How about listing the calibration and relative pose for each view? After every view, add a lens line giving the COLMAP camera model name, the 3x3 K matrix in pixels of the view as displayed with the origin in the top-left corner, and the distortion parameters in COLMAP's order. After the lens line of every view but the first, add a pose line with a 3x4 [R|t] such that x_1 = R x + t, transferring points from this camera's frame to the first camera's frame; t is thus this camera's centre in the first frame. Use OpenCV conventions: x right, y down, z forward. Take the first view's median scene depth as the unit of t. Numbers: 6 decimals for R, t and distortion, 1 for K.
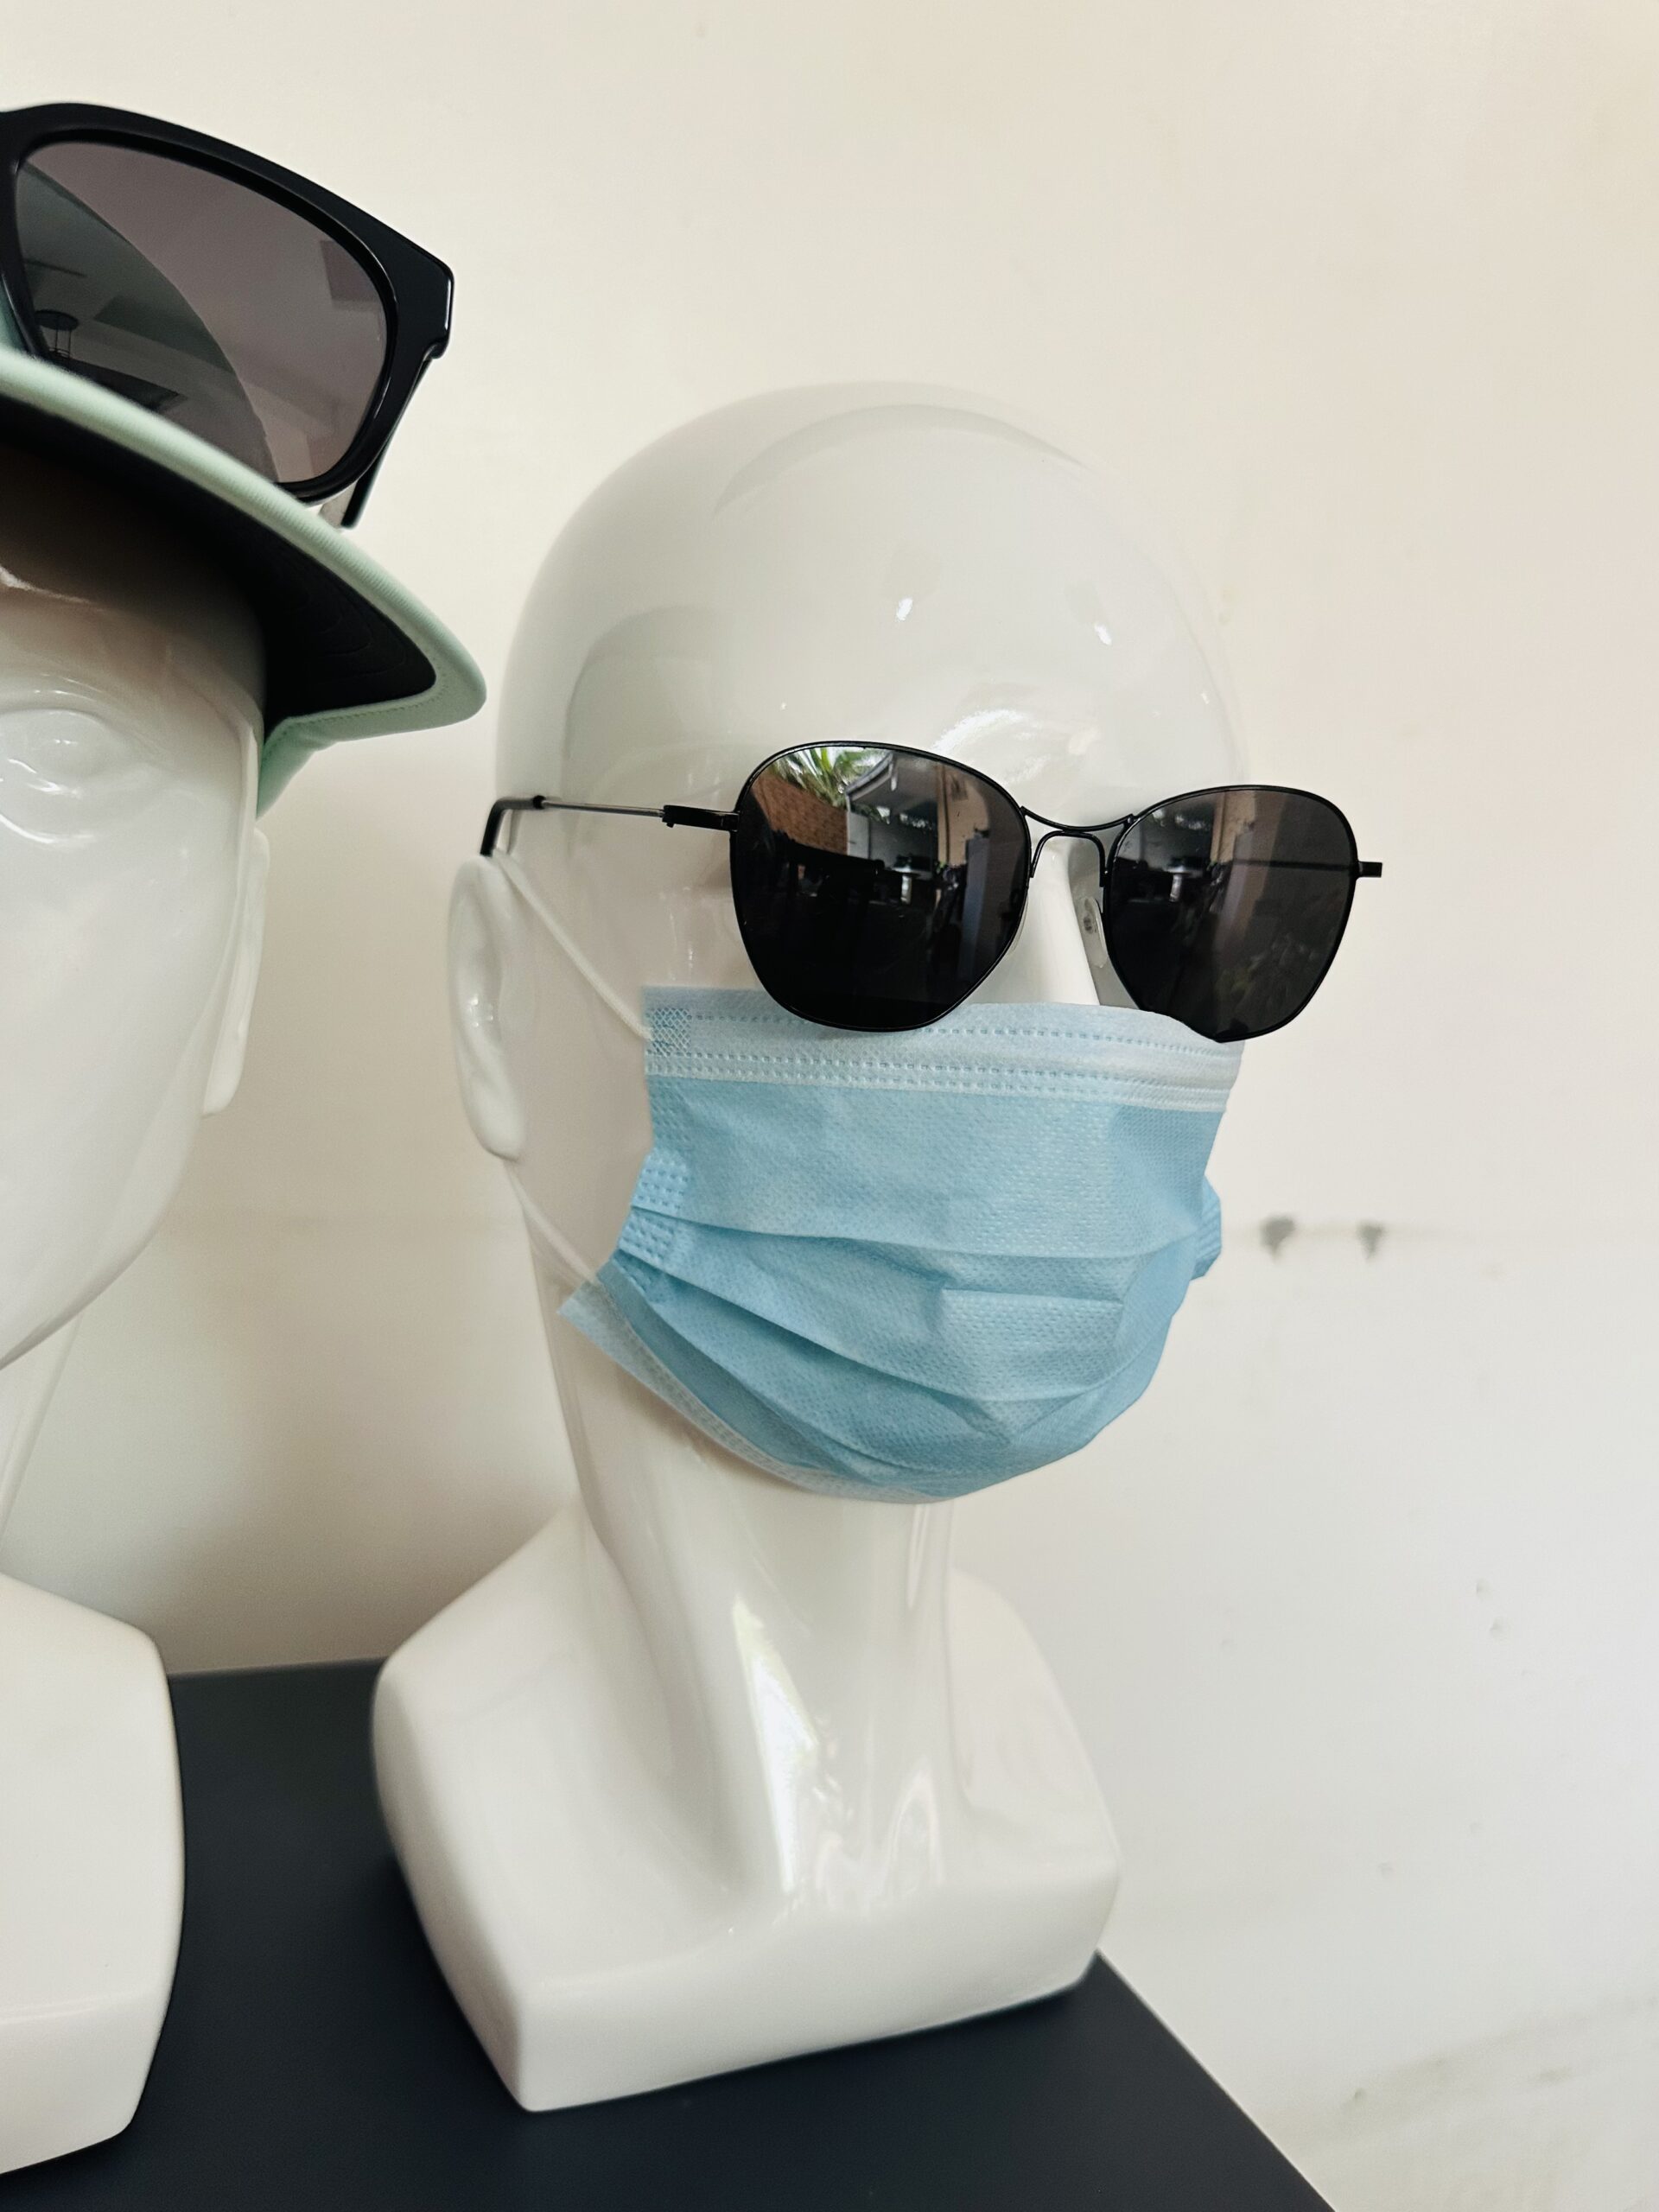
lens RADIAL K [[1665.4, 0, 829.5], [0, 1665.4, 1106.0], [0, 0, 1]] dist [0.135015, -0.219623]
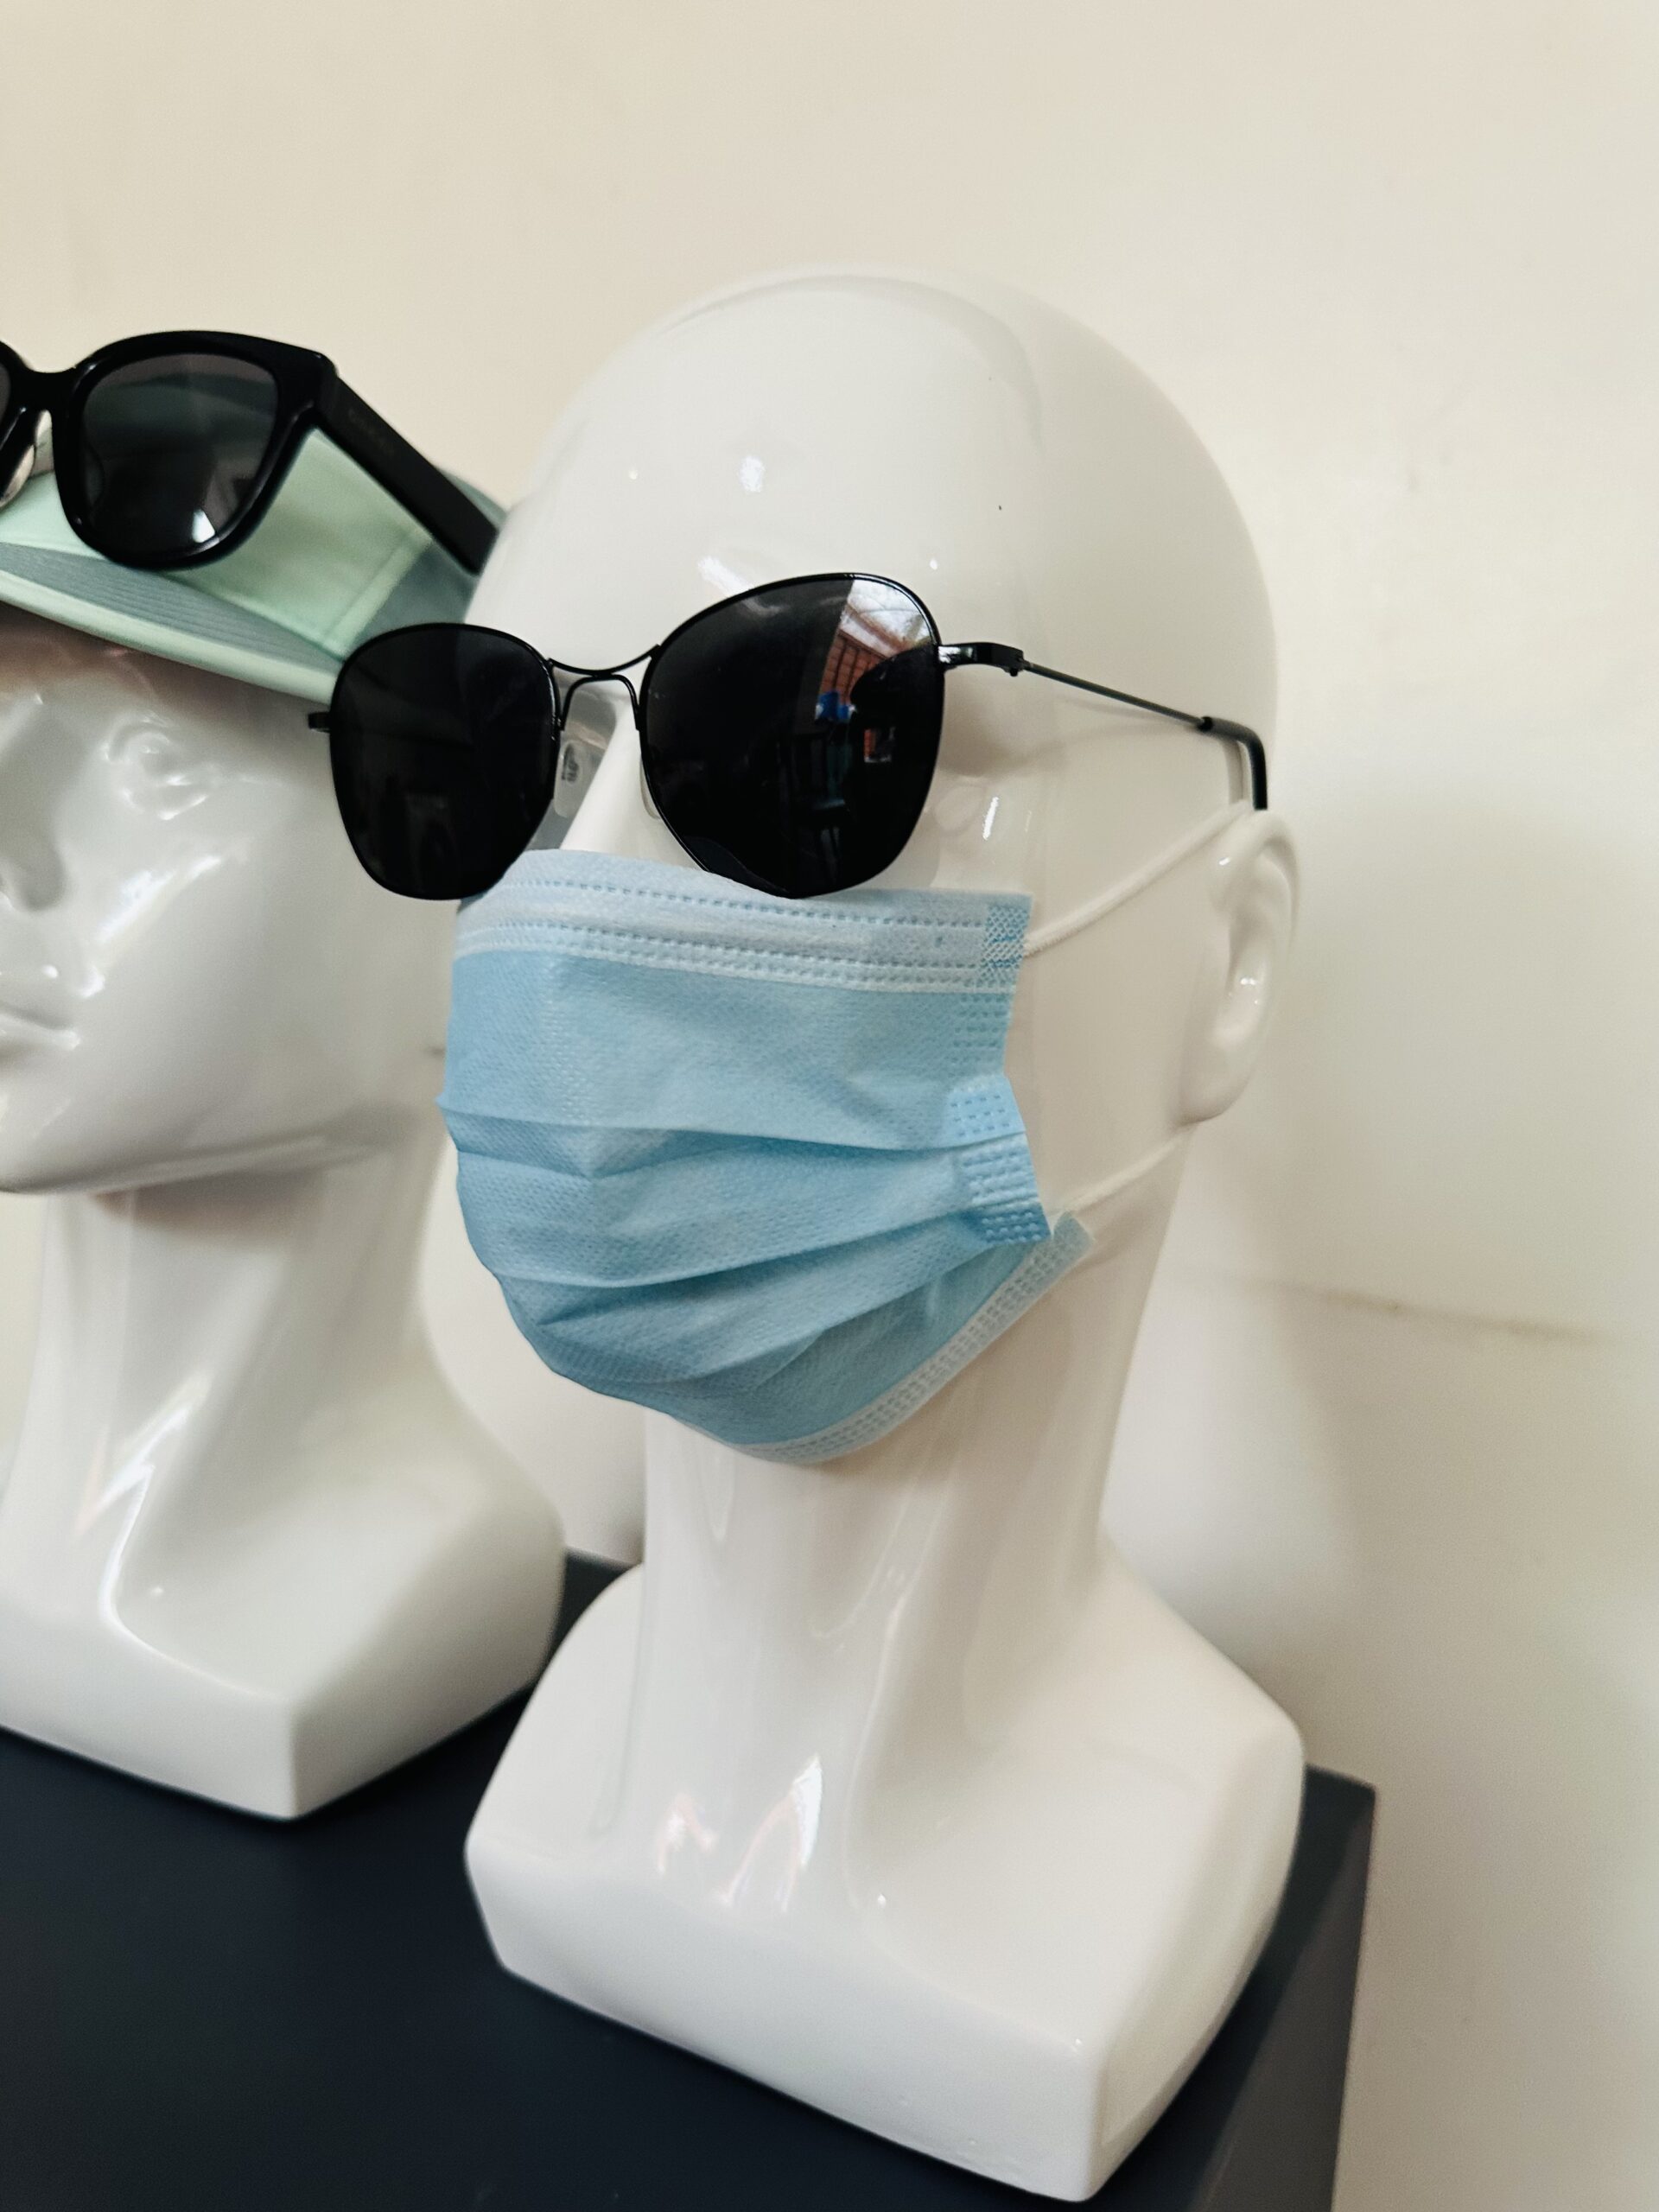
lens RADIAL K [[1665.4, 0, 829.5], [0, 1665.4, 1106.0], [0, 0, 1]] dist [0.135015, -0.219623]
pose [[0.574773, -0.001748, -0.818311, 0.978962], [-0.092111, 0.993504, -0.066820, 0.125620], [0.813112, 0.113782, 0.570878, 0.587766]]
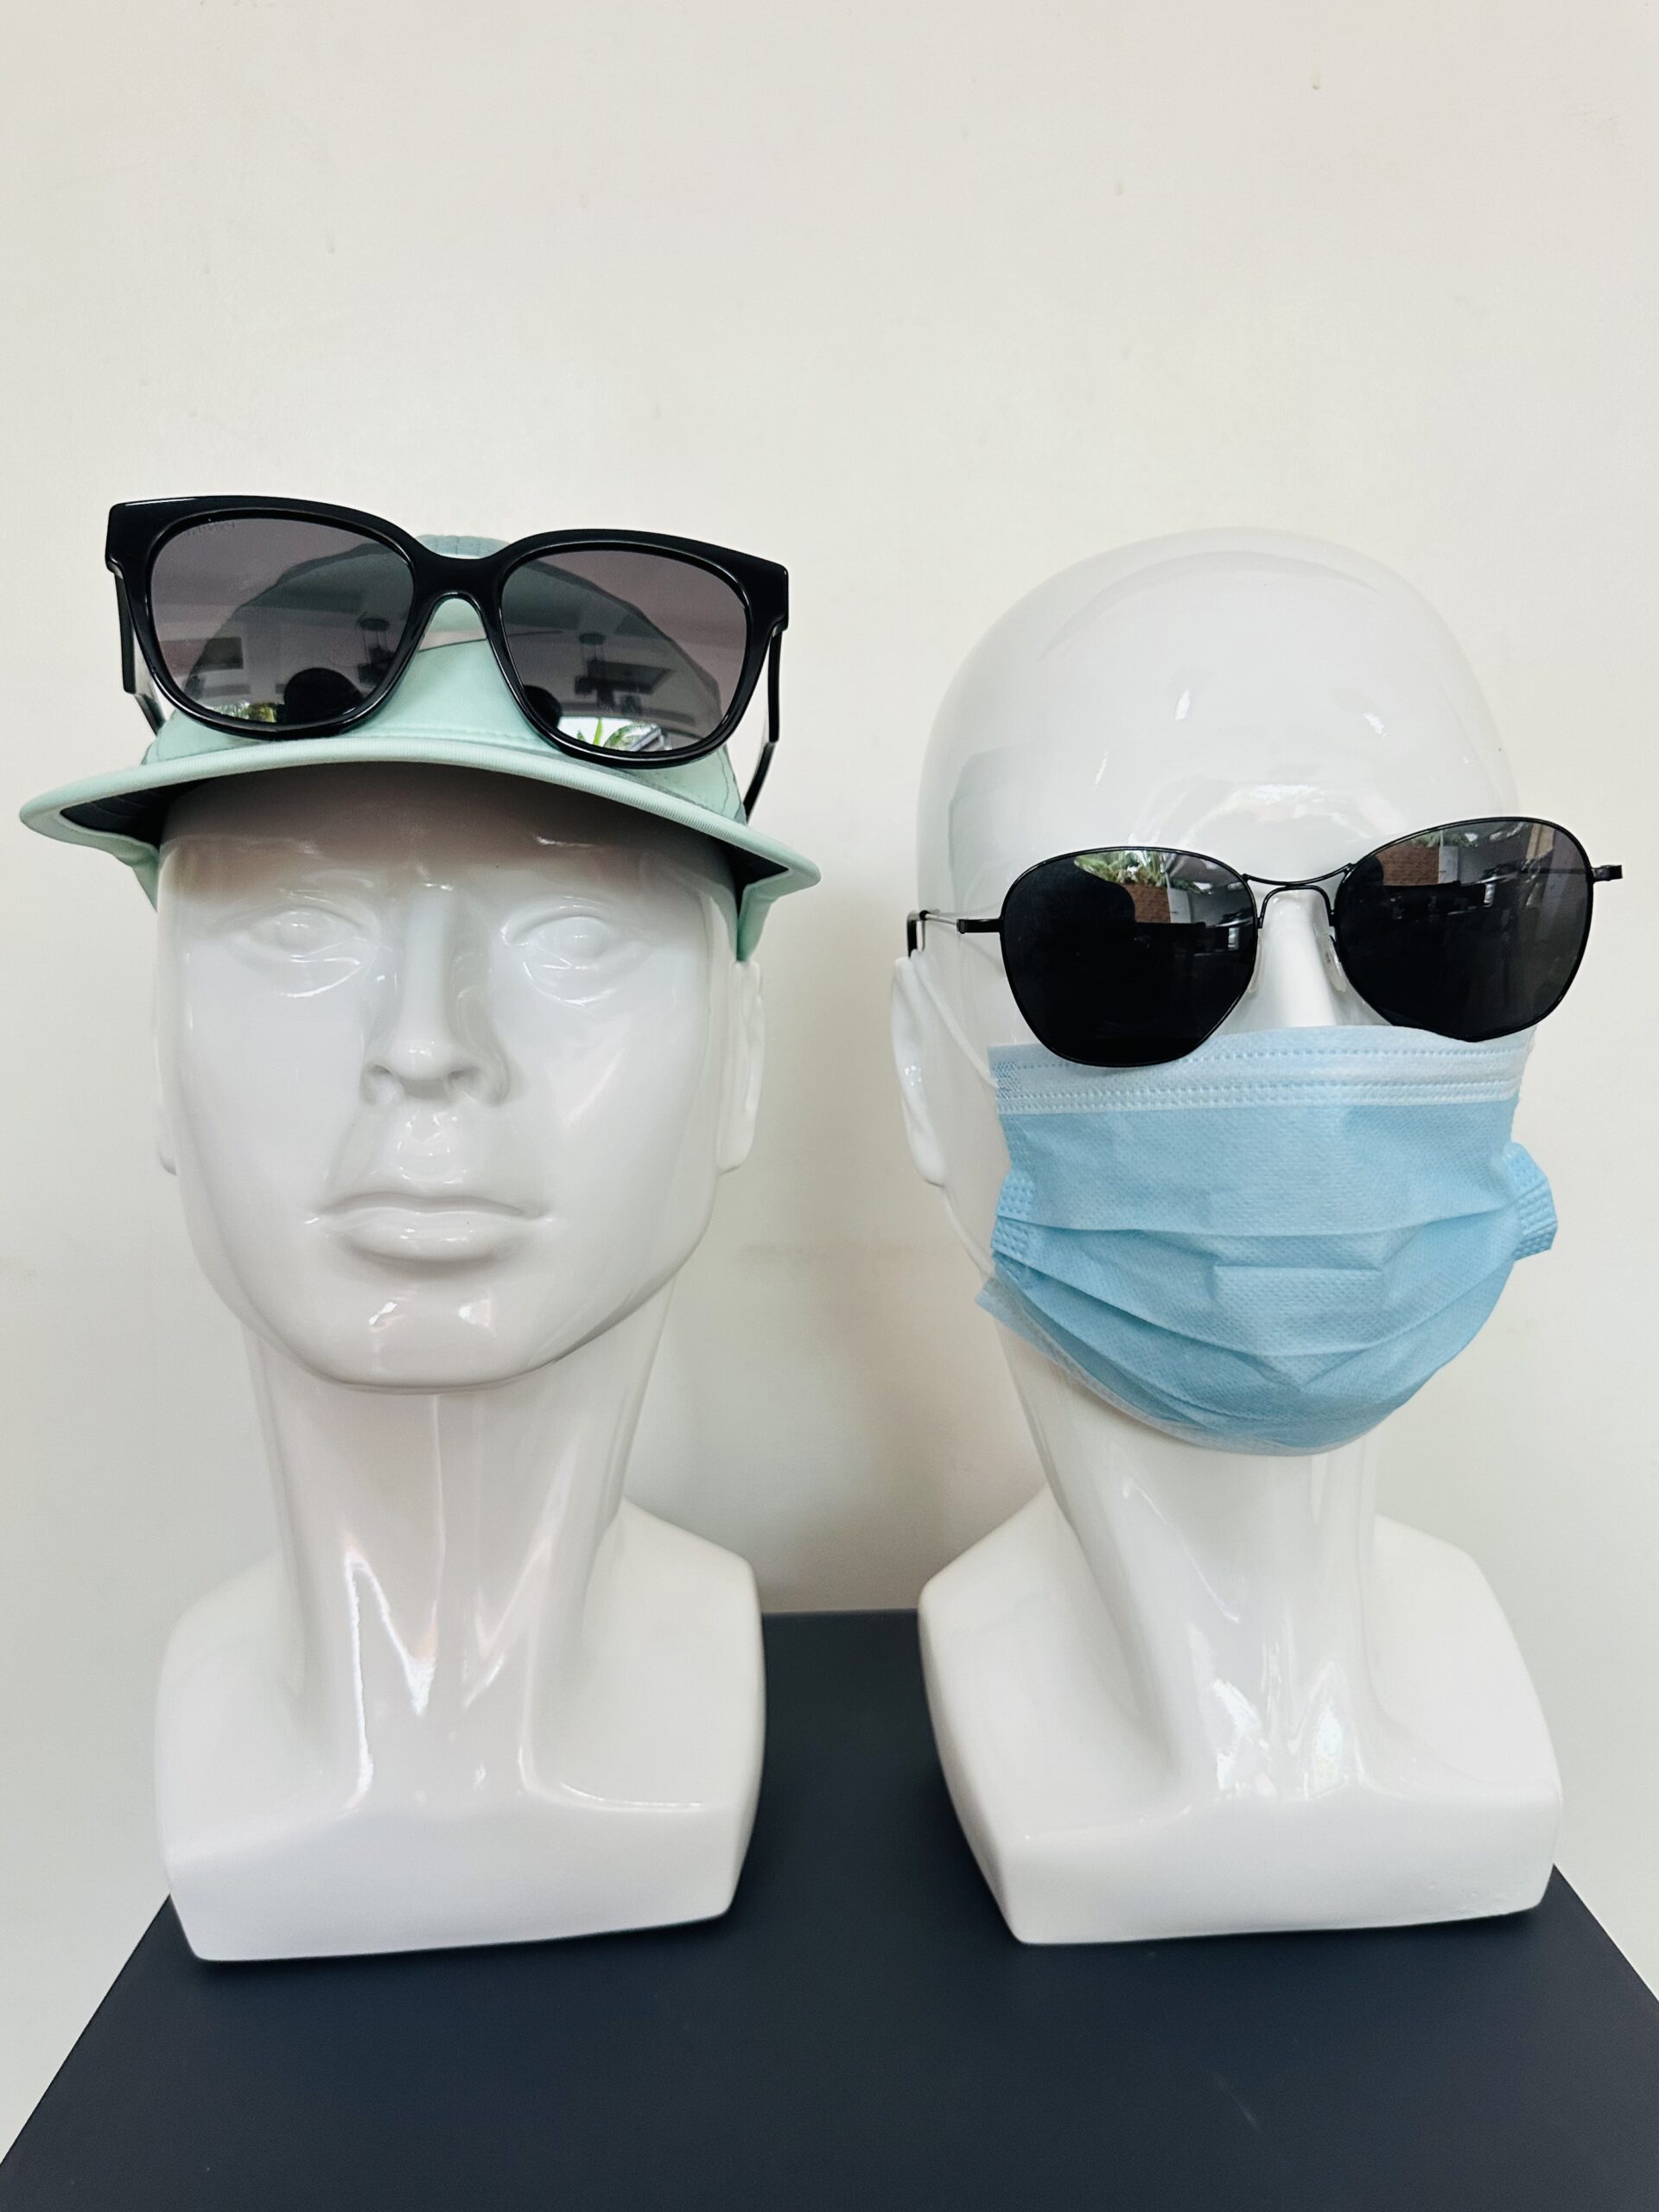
lens RADIAL K [[1621.9, 0, 829.9], [0, 1621.9, 1088.6], [0, 0, 1]] dist [0.080098, -0.000164]
pose [[0.904195, -0.095566, -0.416292, 0.317133], [0.081932, 0.995356, -0.050541, 0.015337], [0.419189, 0.011591, 0.907825, -0.219932]]
